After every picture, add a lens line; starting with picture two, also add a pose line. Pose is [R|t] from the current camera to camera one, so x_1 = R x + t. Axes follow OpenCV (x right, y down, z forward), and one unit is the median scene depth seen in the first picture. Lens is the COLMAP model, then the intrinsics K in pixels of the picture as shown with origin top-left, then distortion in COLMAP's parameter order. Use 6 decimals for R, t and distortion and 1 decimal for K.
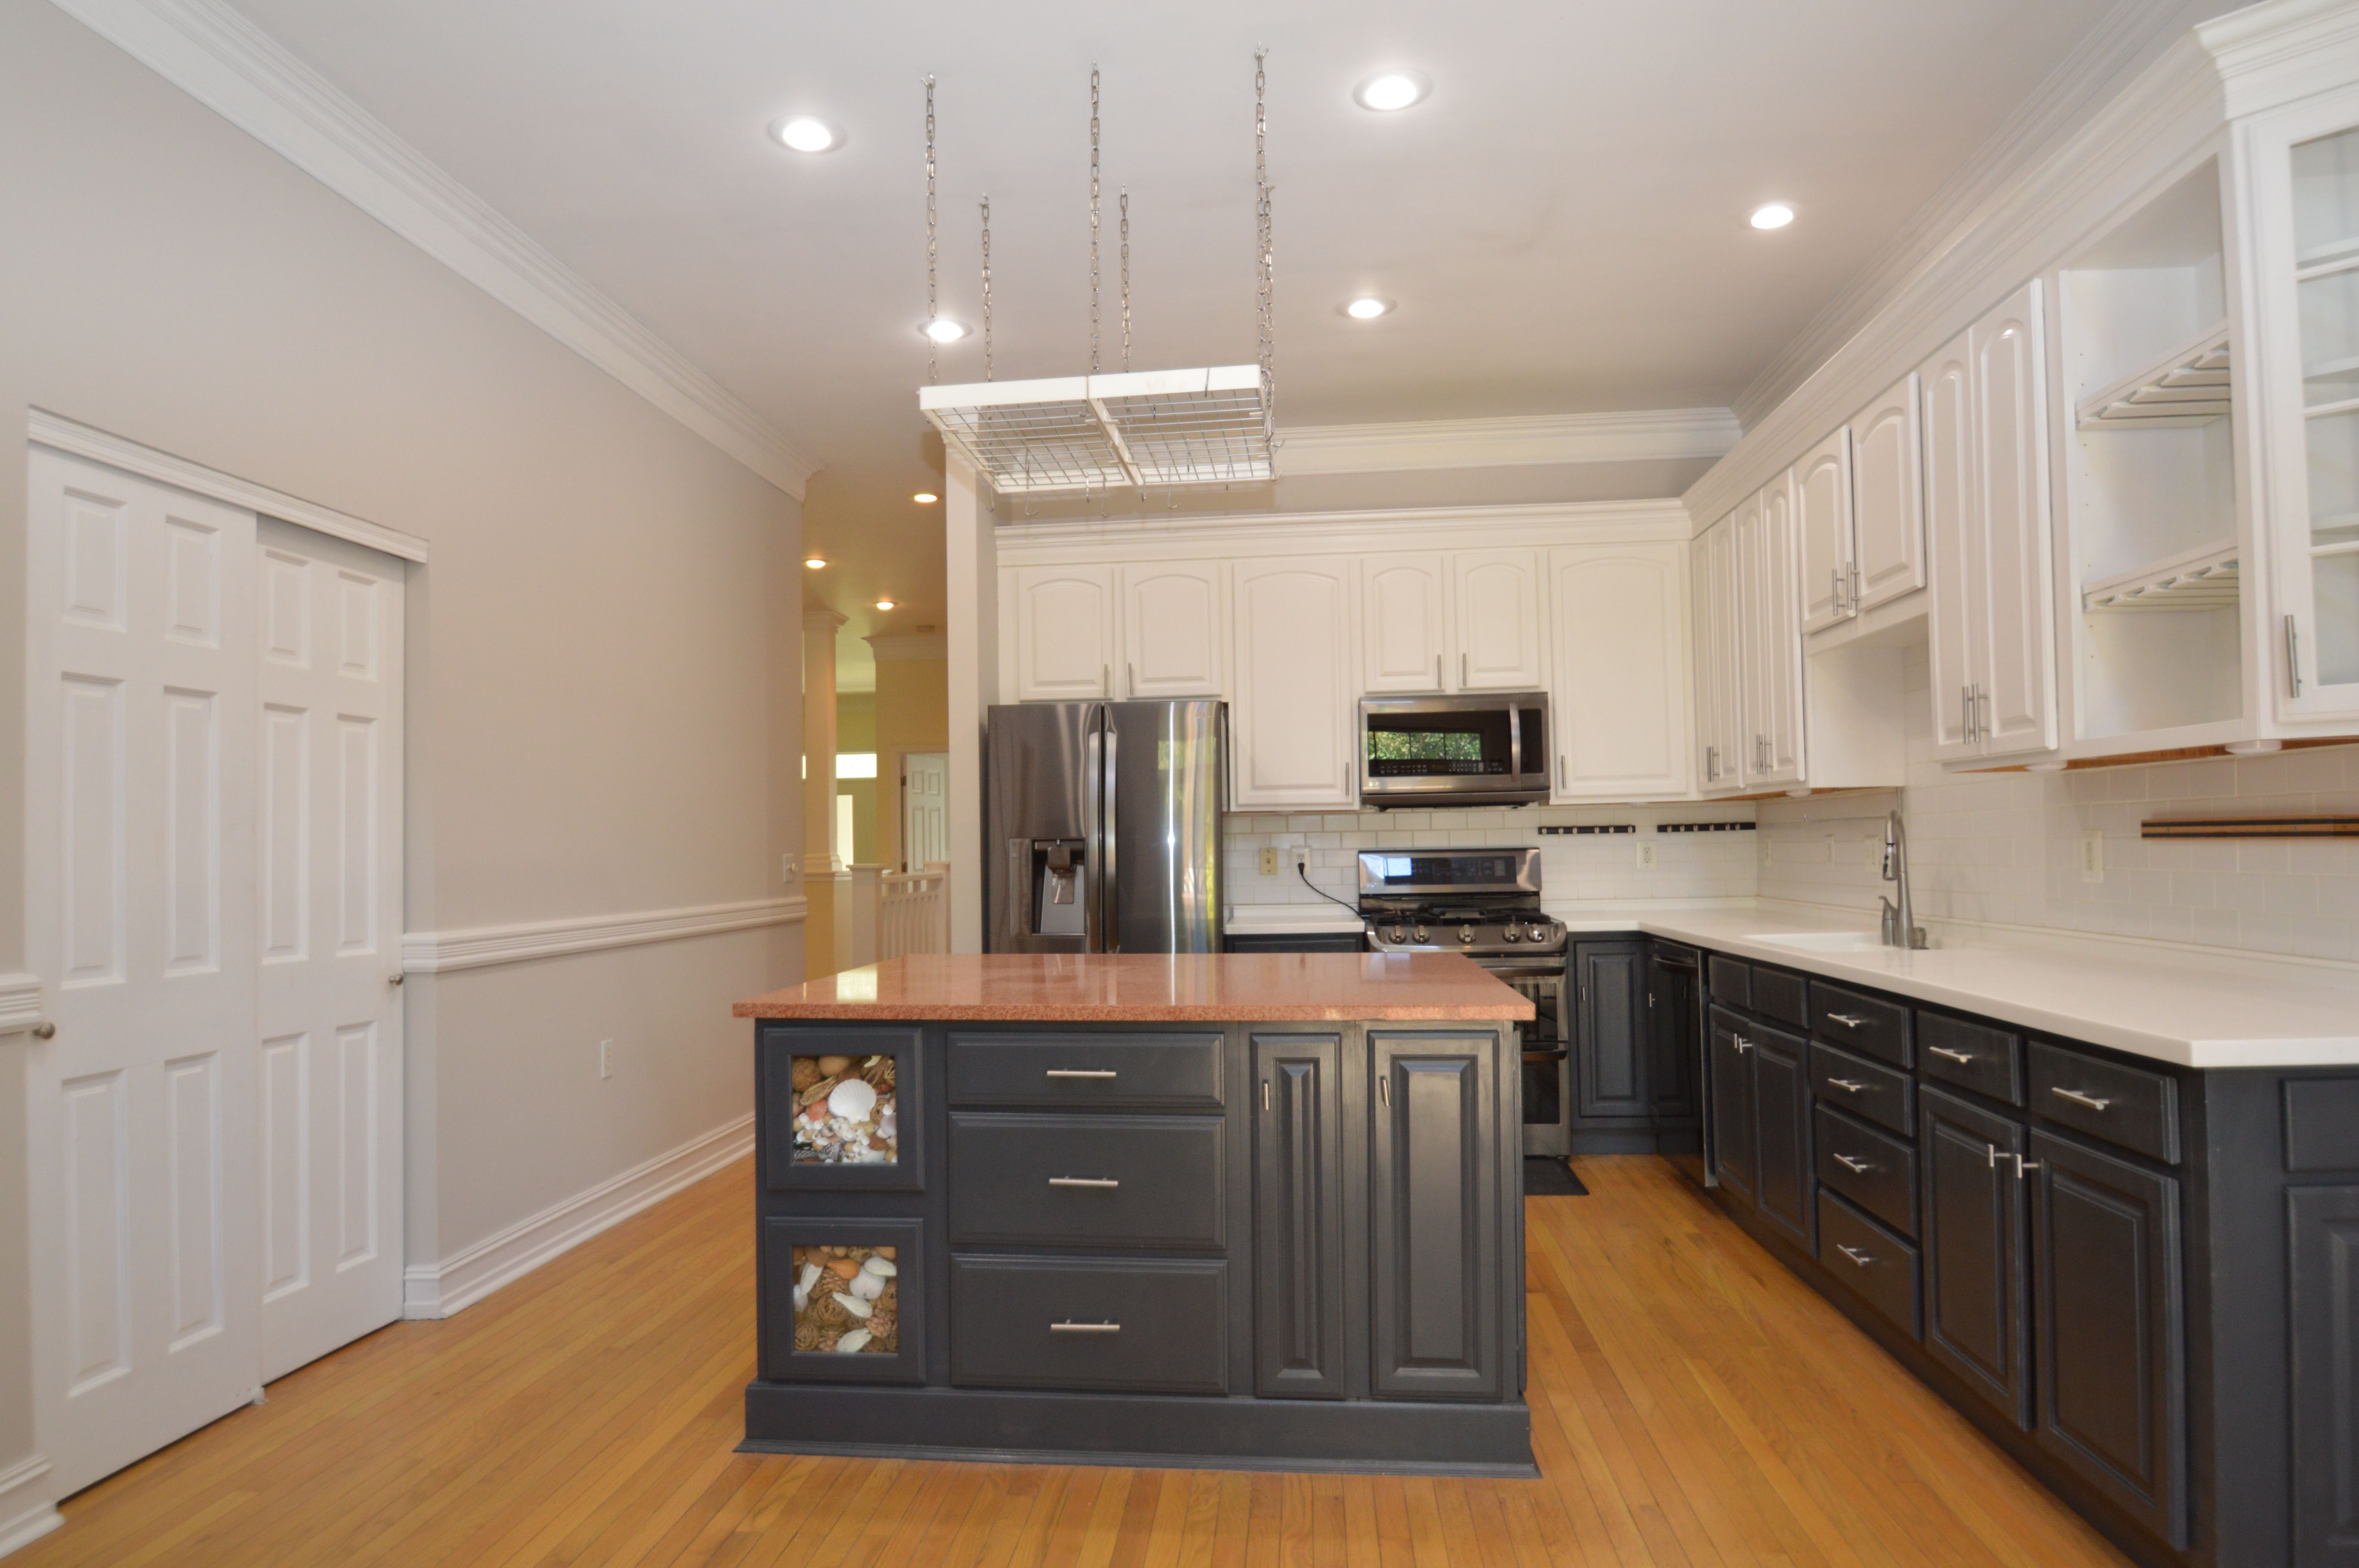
lens RADIAL K [[1442.0, 0, 1165.2], [0, 1442.0, 811.7], [0, 0, 1]] dist [-0.000251, -0.000091]
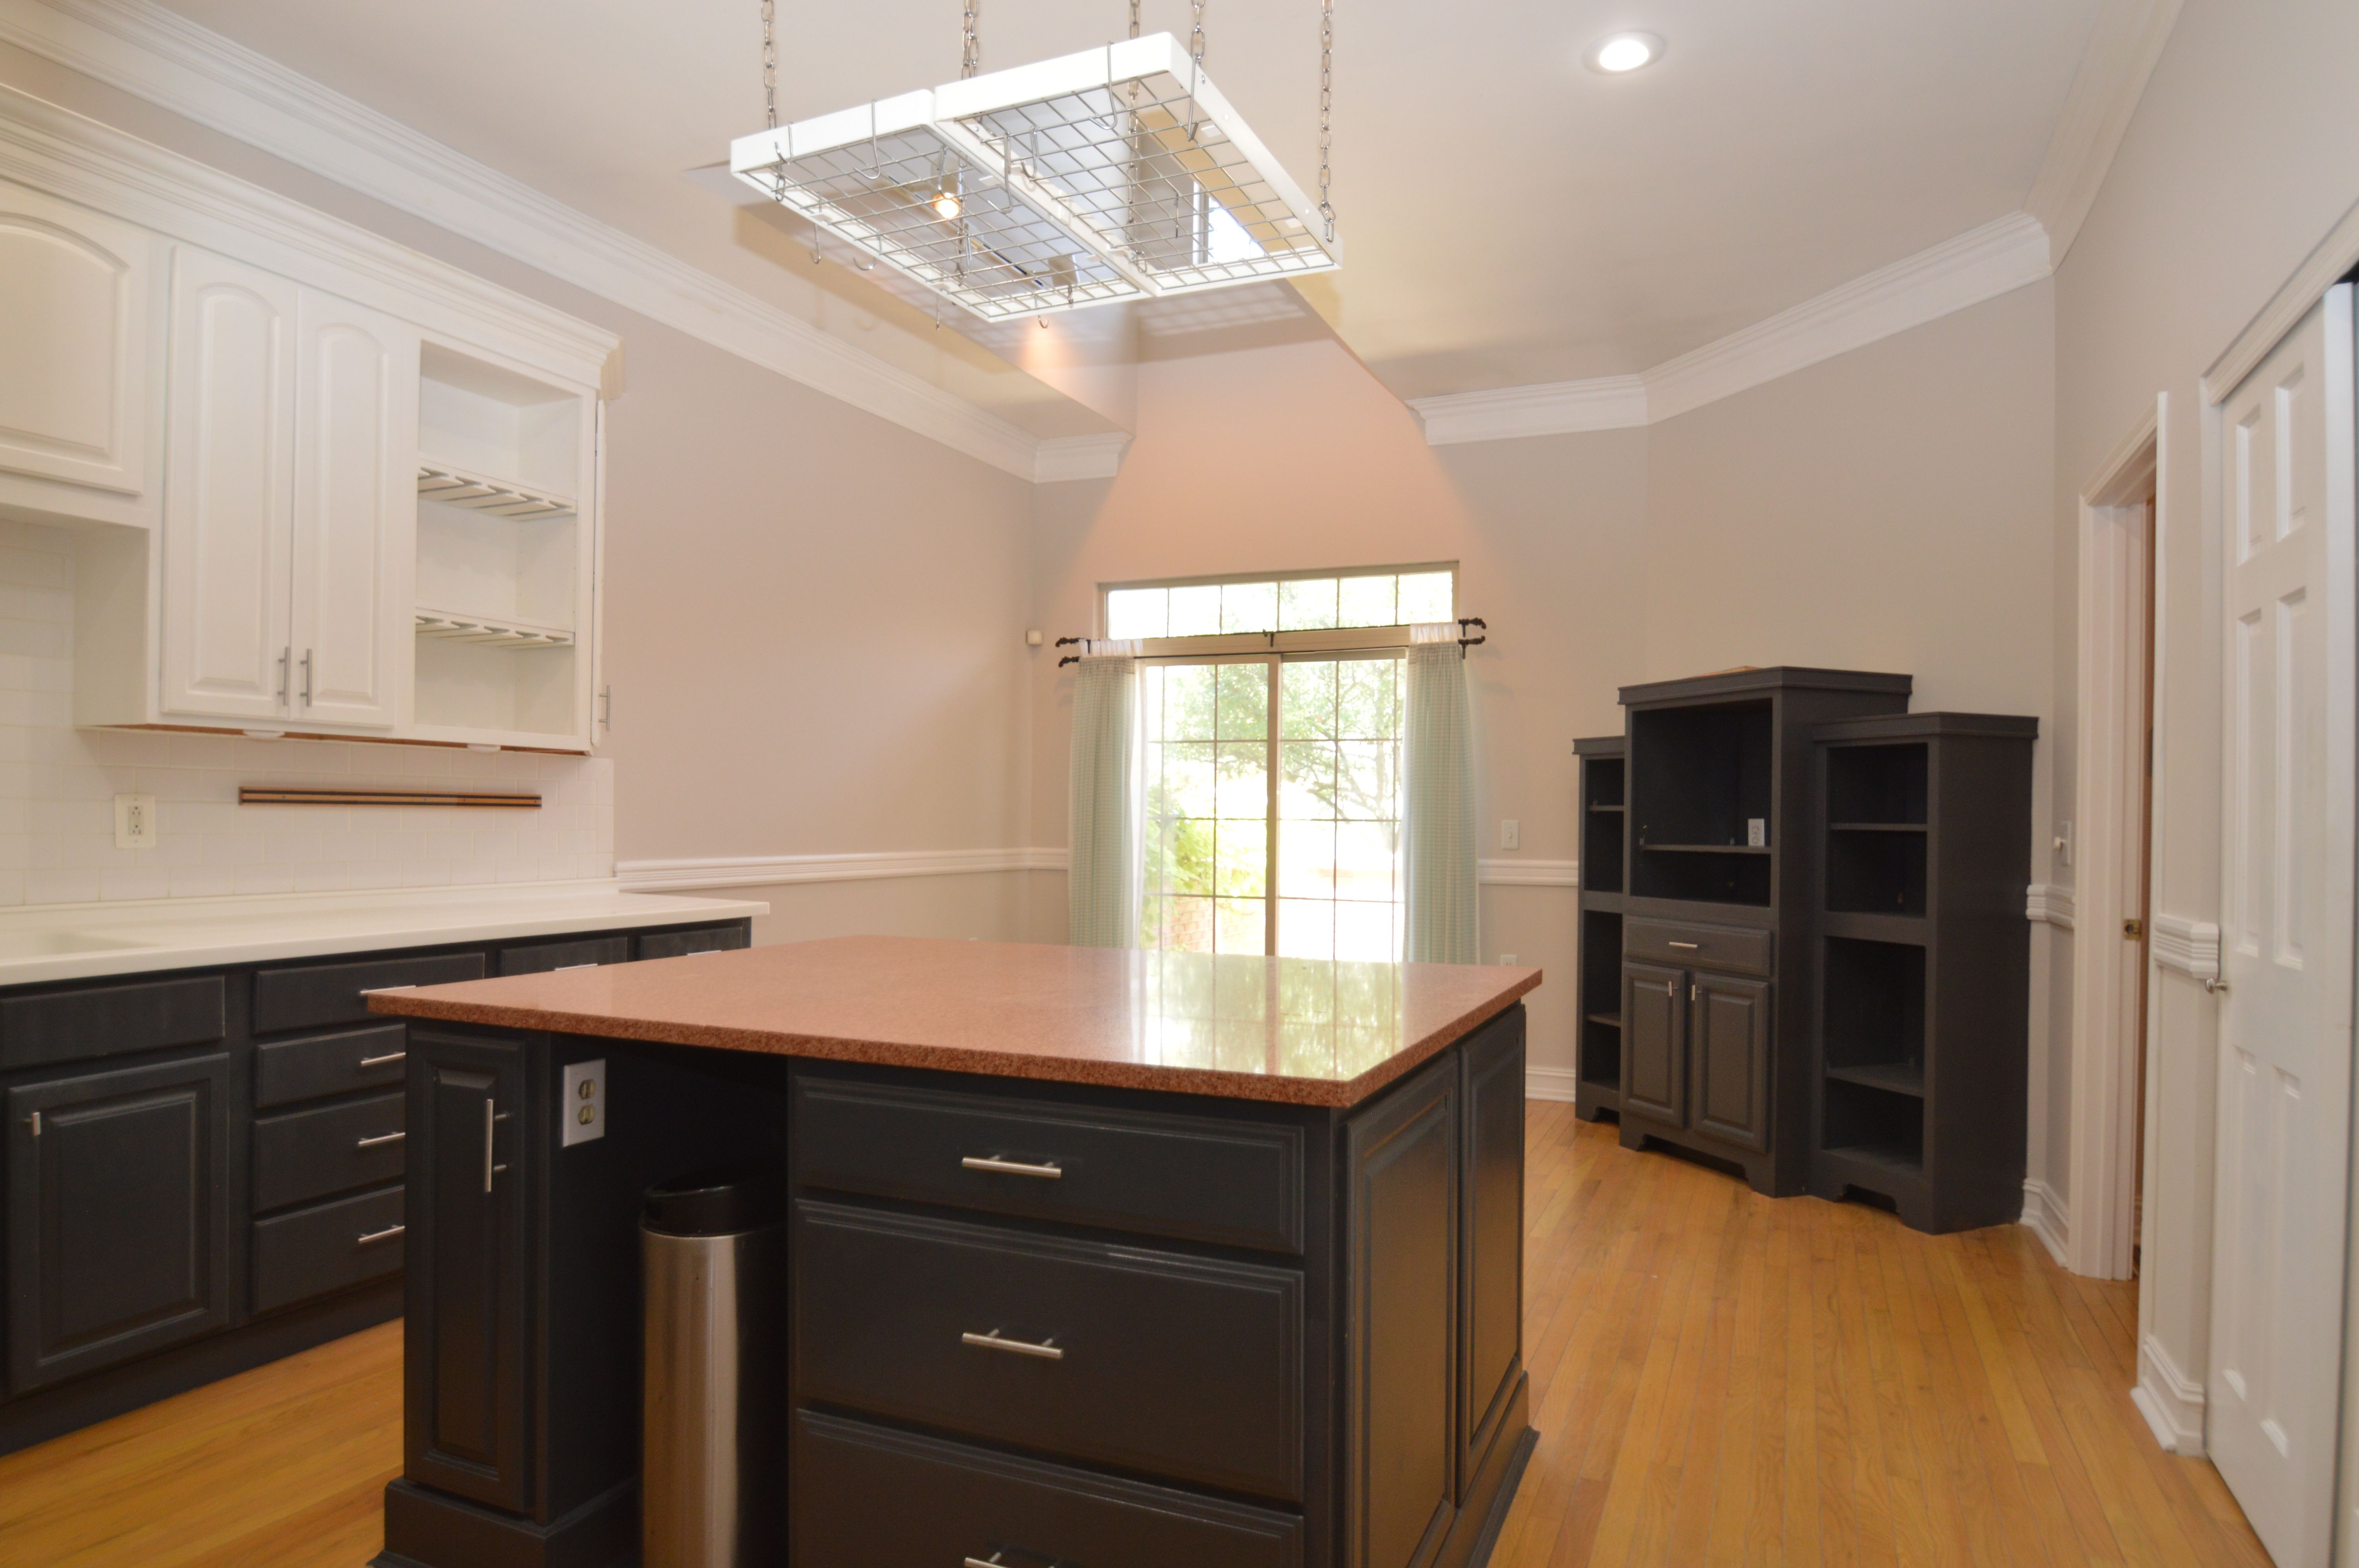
lens RADIAL K [[1442.0, 0, 1165.2], [0, 1442.0, 811.7], [0, 0, 1]] dist [-0.000251, -0.000091]
pose [[-0.948417, 0.004723, 0.316991, -0.344203], [-0.005339, 0.999509, -0.030866, 0.056286], [-0.316981, -0.030966, -0.947926, 1.867889]]
